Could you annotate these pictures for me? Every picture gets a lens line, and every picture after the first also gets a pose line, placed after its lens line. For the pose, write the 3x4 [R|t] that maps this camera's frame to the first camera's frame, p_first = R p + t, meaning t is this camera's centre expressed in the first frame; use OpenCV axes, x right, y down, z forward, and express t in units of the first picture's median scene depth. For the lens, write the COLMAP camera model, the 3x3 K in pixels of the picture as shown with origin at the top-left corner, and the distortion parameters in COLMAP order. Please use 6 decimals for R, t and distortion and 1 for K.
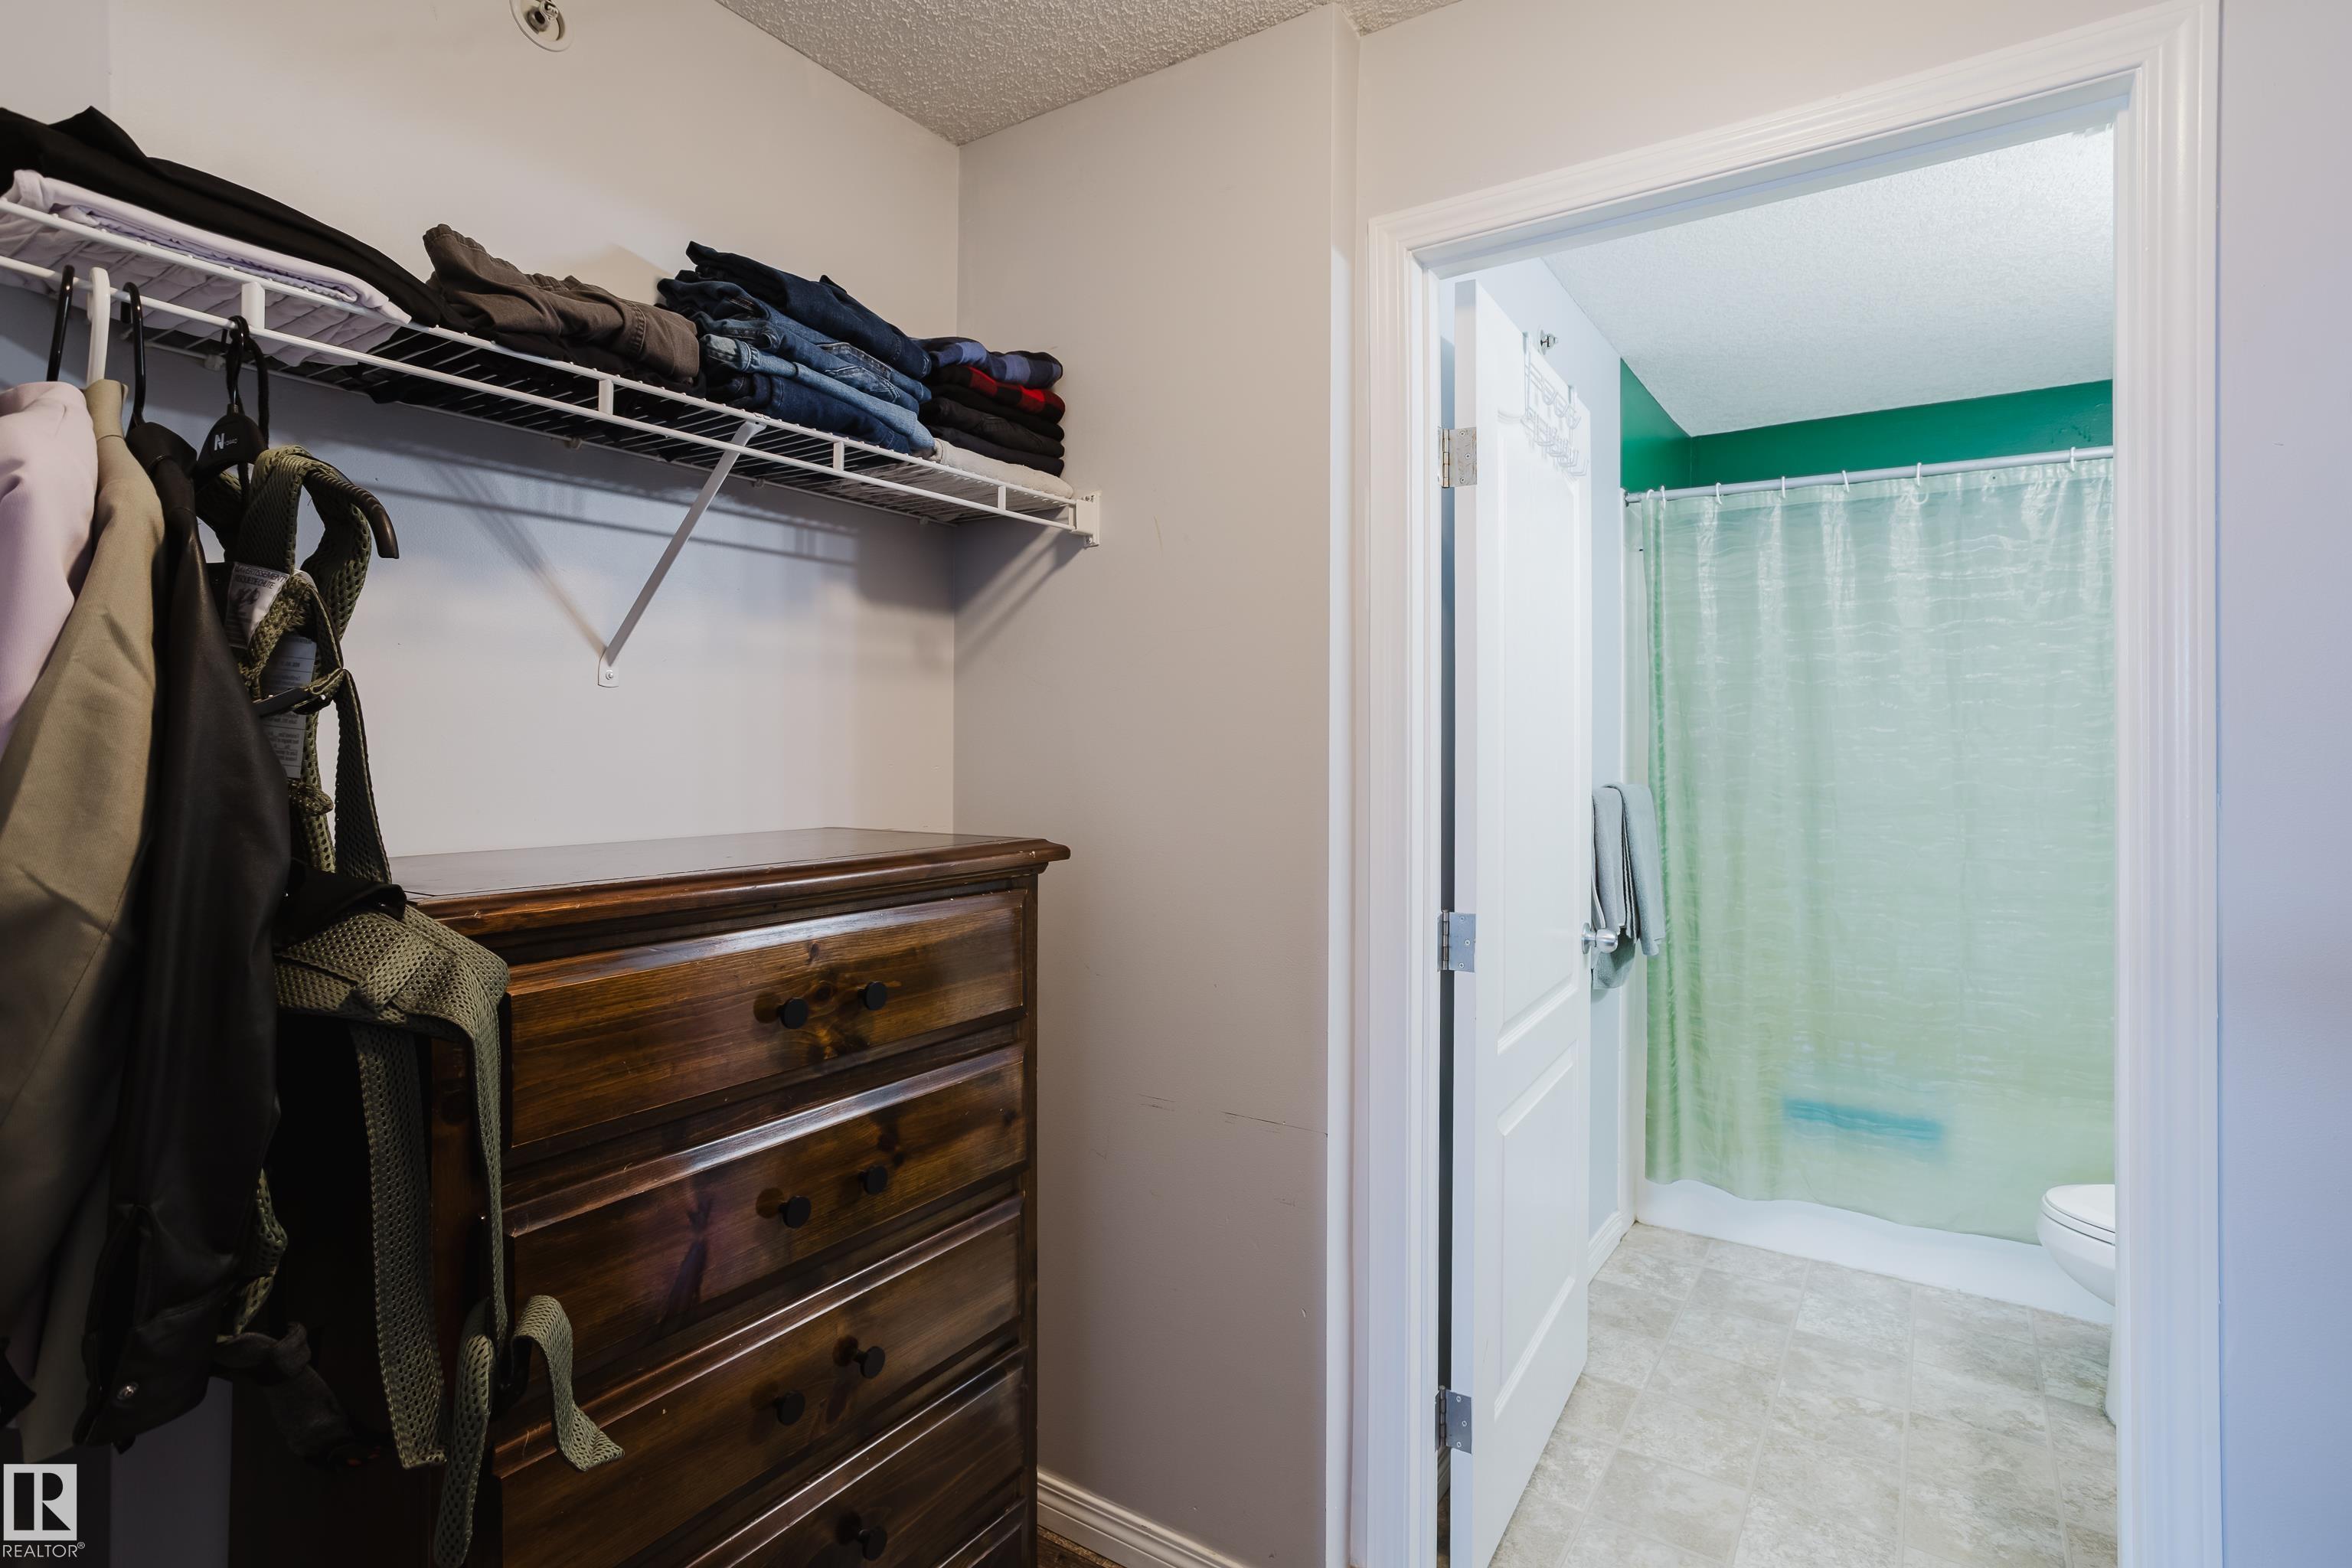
lens RADIAL K [[1148.7, 0, 1172.4], [0, 1148.7, 733.0], [0, 0, 1]] dist [-0.057970, 0.038224]
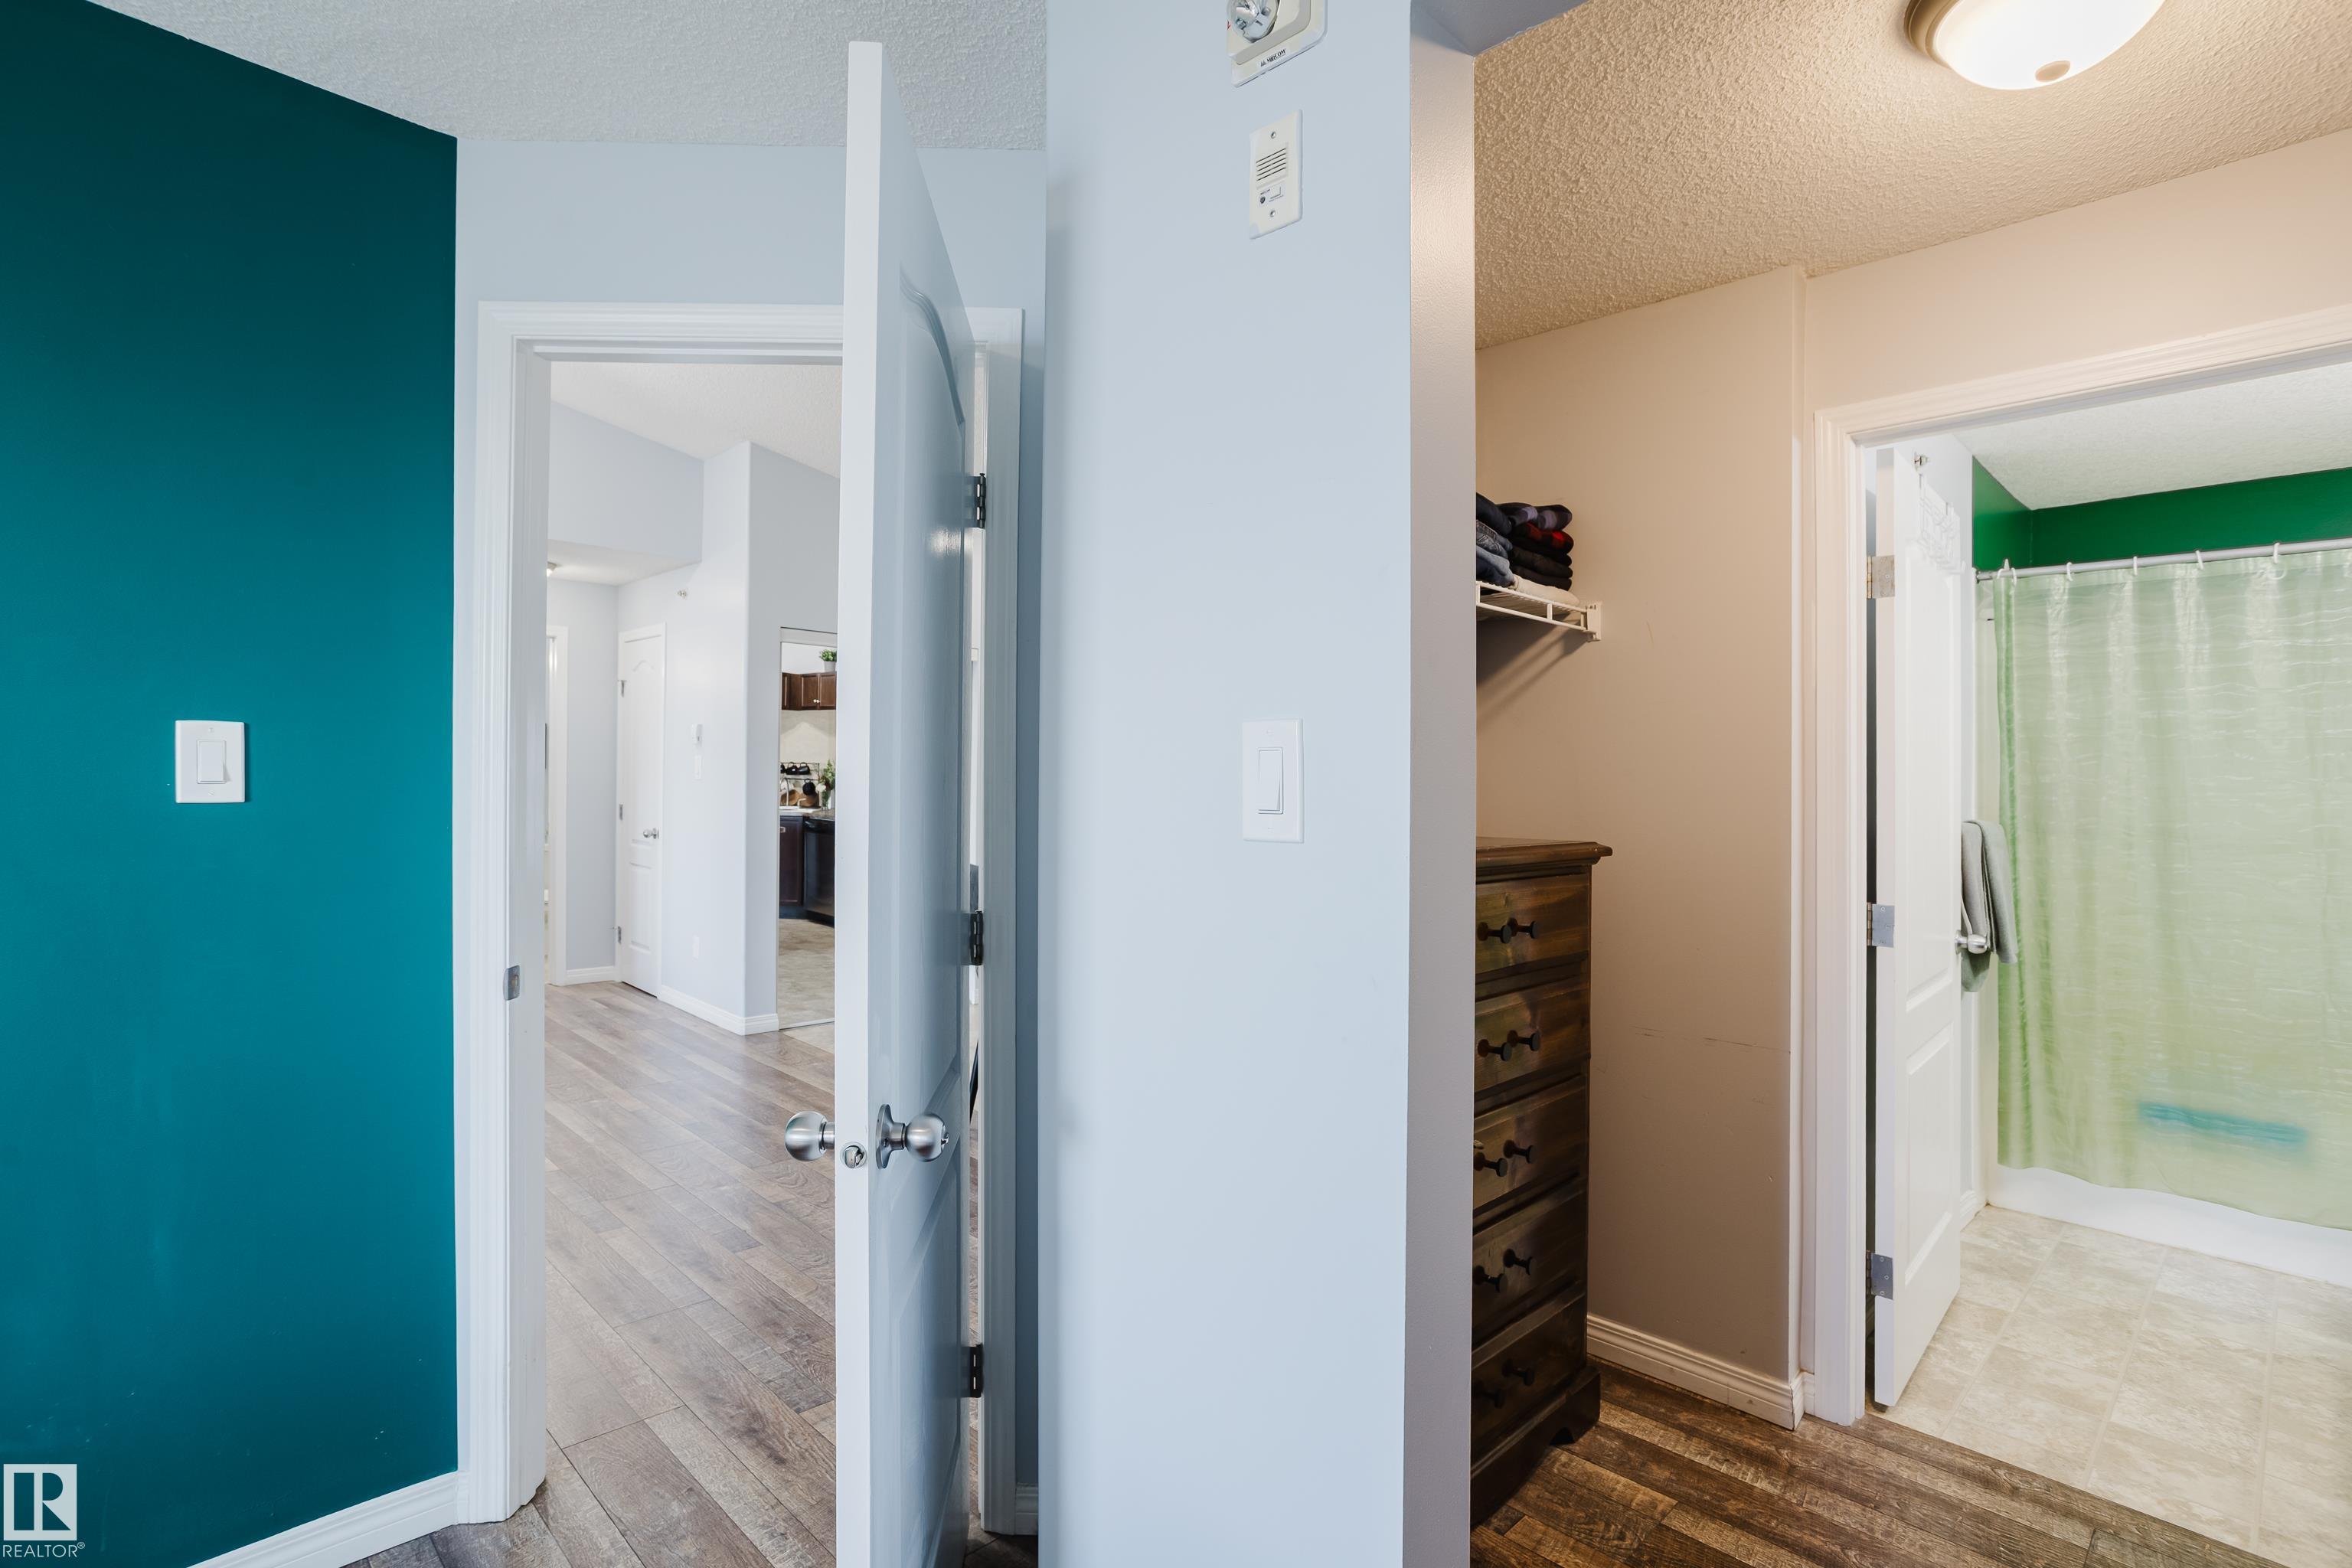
lens RADIAL K [[1136.5, 0, 1176.2], [0, 1136.5, 750.9], [0, 0, 1]] dist [-0.042352, 0.024019]
pose [[0.980346, 0.010095, -0.197029, -0.198295], [-0.013795, 0.999753, -0.017417, 0.003729], [0.196804, 0.019793, 0.980243, -0.312423]]
